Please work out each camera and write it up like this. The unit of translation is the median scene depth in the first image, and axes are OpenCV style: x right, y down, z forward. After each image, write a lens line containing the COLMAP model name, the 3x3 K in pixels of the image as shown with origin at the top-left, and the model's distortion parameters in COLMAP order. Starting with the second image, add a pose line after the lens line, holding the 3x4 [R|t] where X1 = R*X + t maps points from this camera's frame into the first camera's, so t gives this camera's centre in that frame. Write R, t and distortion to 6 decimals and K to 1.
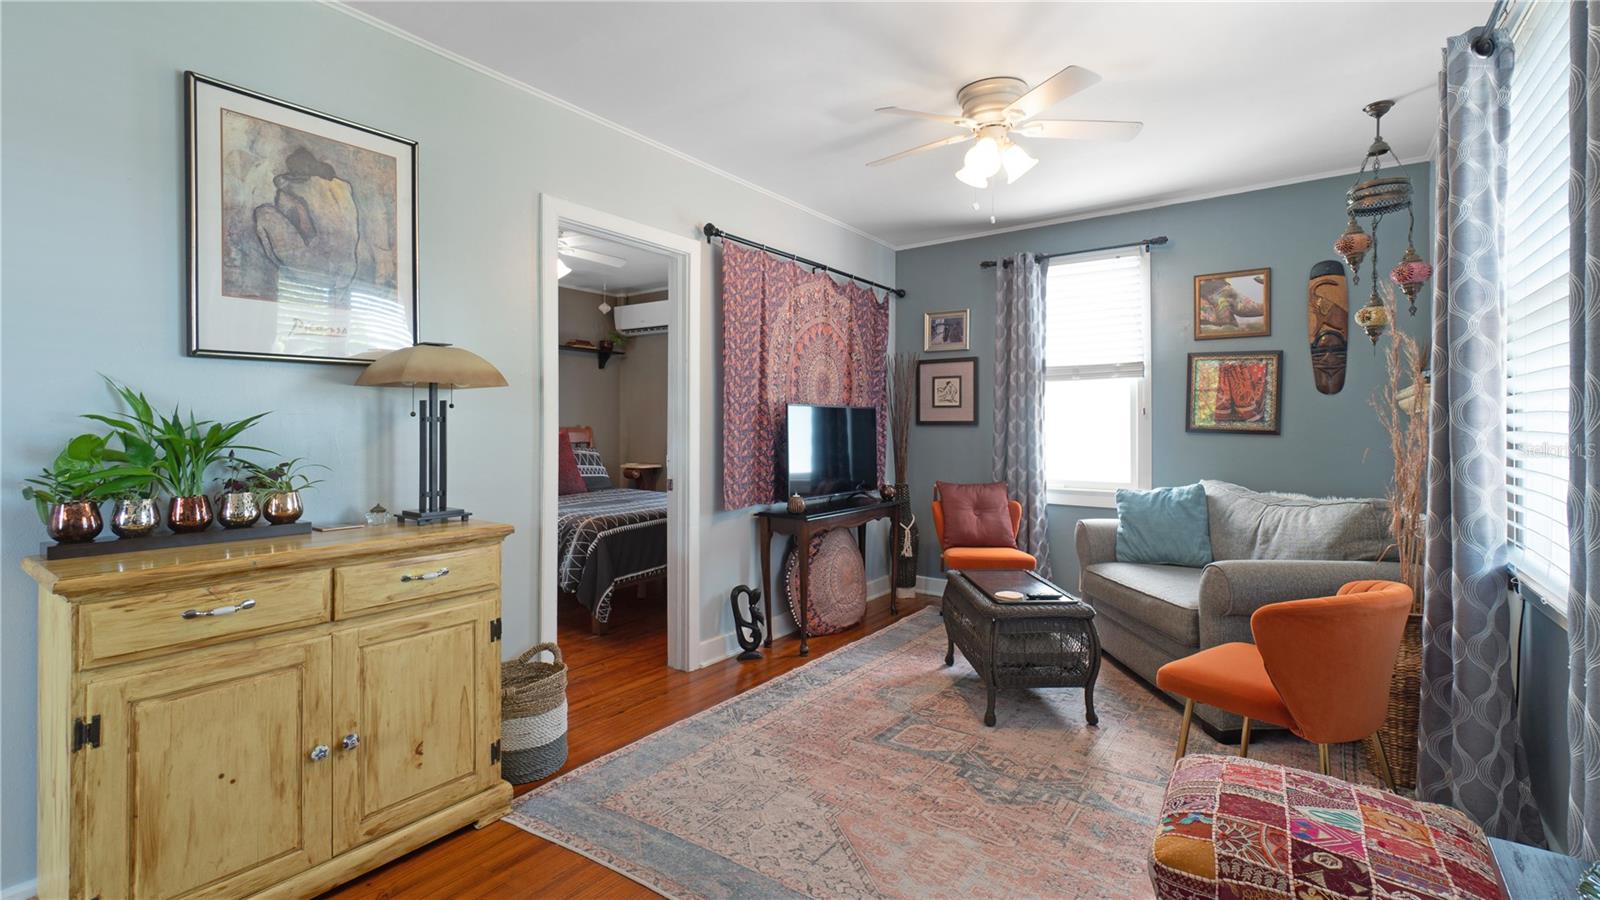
lens RADIAL K [[694.0, 0, 808.0], [0, 694.0, 425.7], [0, 0, 1]] dist [-0.006401, 0.000268]
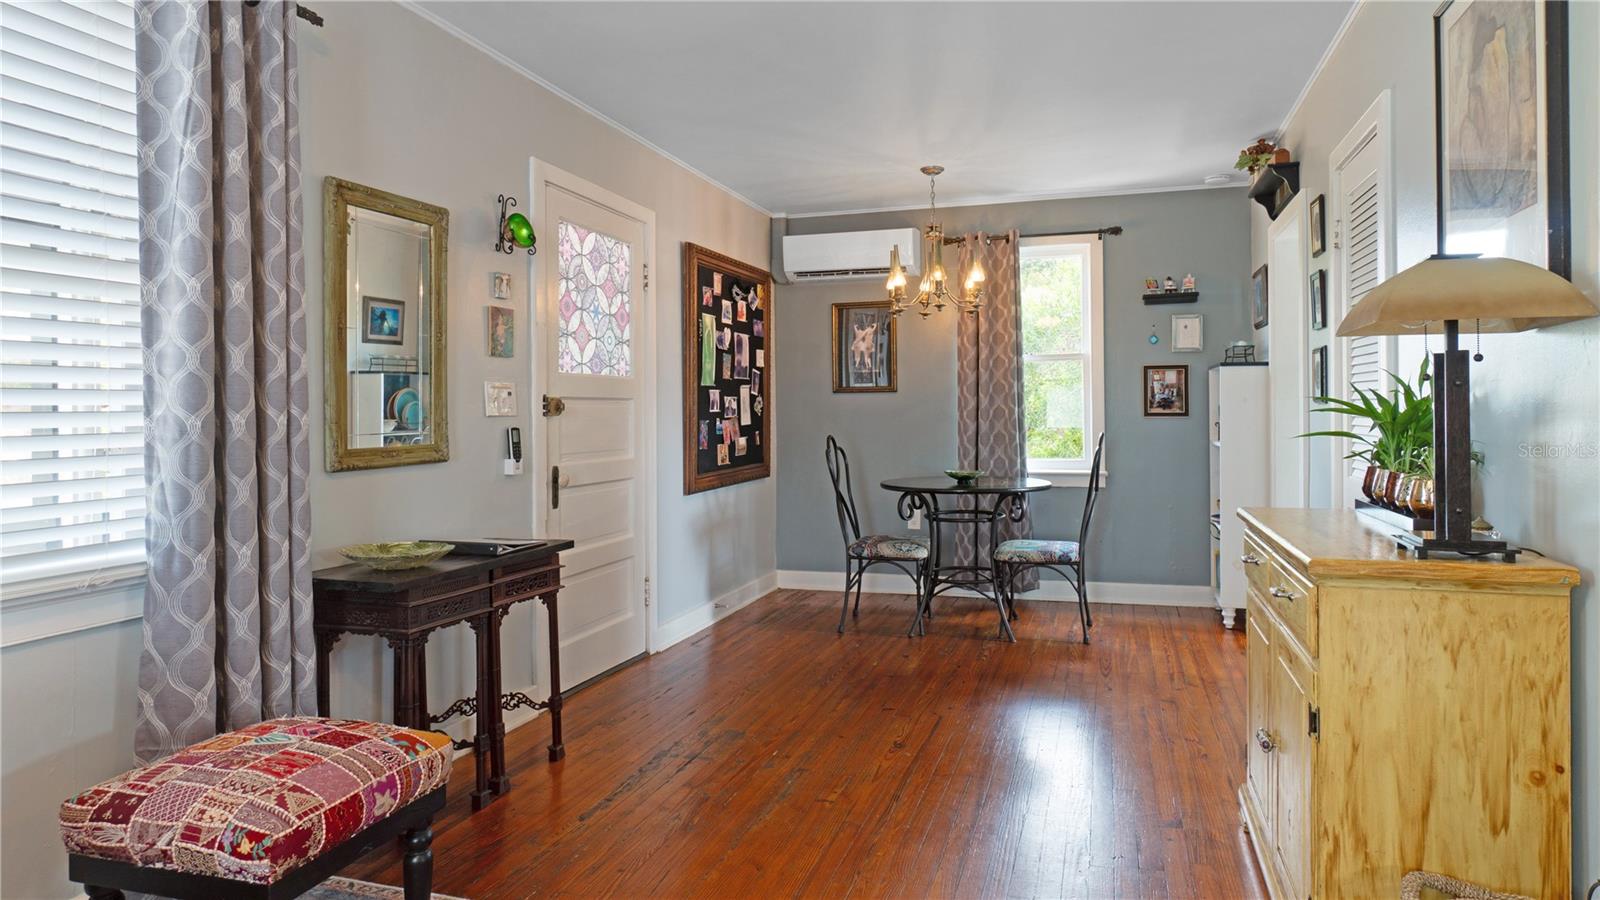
lens RADIAL K [[886.5, 0, 849.0], [0, 886.5, 412.4], [0, 0, 1]] dist [0.001108, 0.000079]
pose [[-0.940348, 0.005492, -0.340170, 0.136790], [0.007359, 0.999964, -0.004197, 0.010529], [0.340134, -0.006450, -0.940355, 1.056061]]
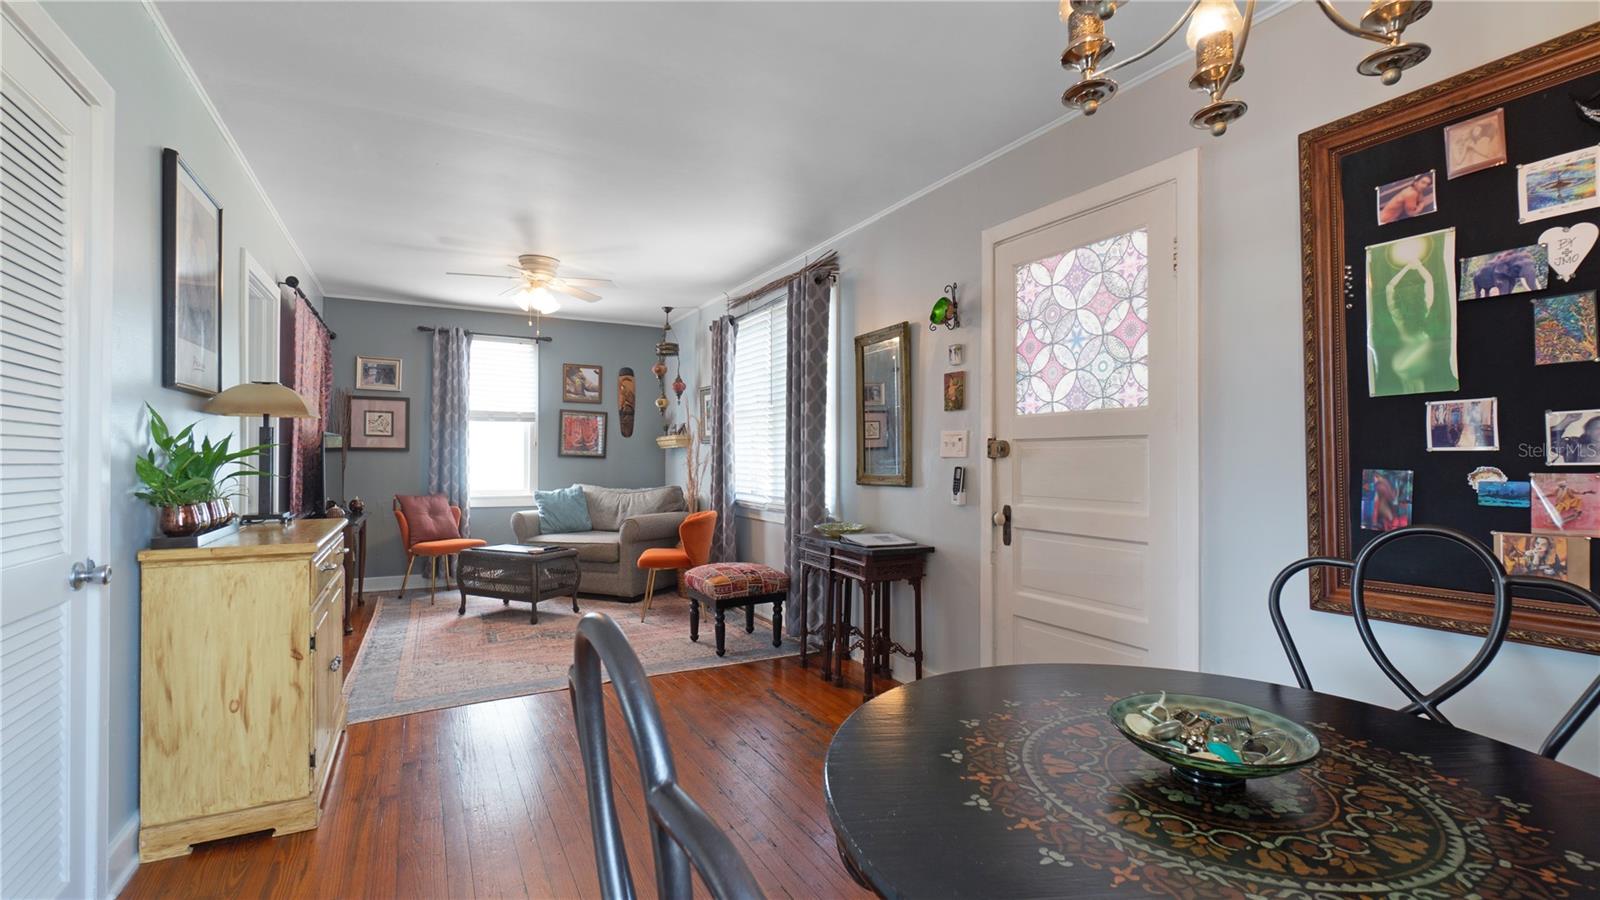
lens RADIAL K [[731.2, 0, 785.4], [0, 731.2, 457.1], [0, 0, 1]] dist [0.019423, 0.000164]
pose [[0.441179, 0.003744, 0.897411, -0.918348], [-0.006576, 0.999978, -0.000939, 0.009541], [-0.897395, -0.005487, 0.441194, -0.308823]]
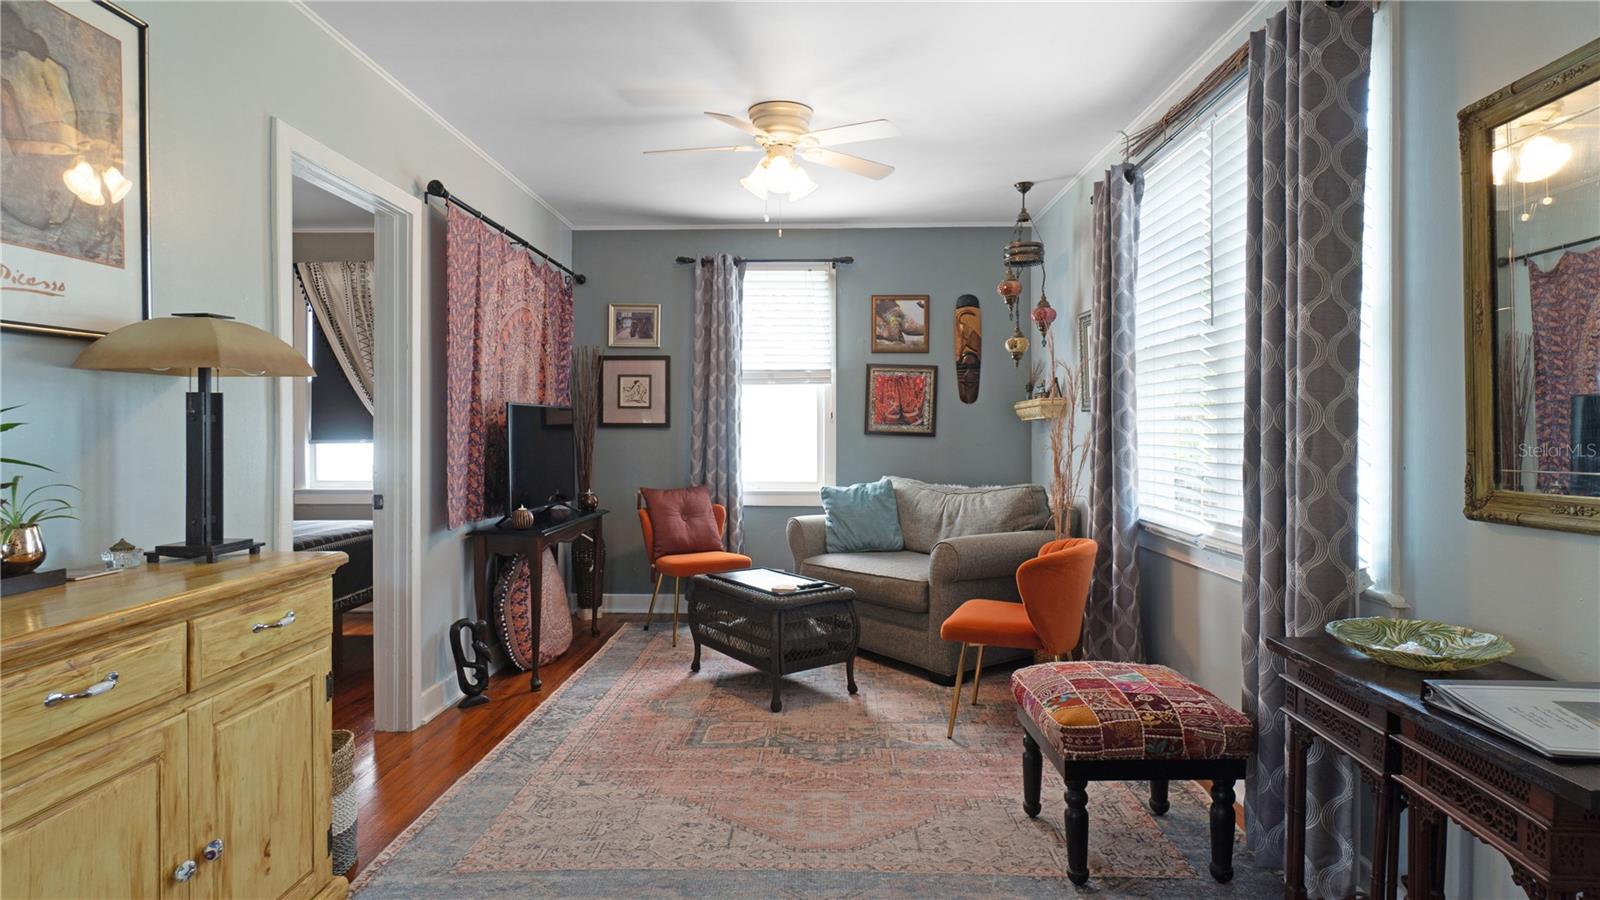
lens RADIAL K [[831.4, 0, 786.4], [0, 831.4, 434.6], [0, 0, 1]] dist [-0.000148, 0.000531]
pose [[0.828606, -0.002482, 0.559827, -0.359587], [-0.002160, 0.999969, 0.007631, -0.000133], [-0.559828, -0.007533, 0.828574, -0.048675]]
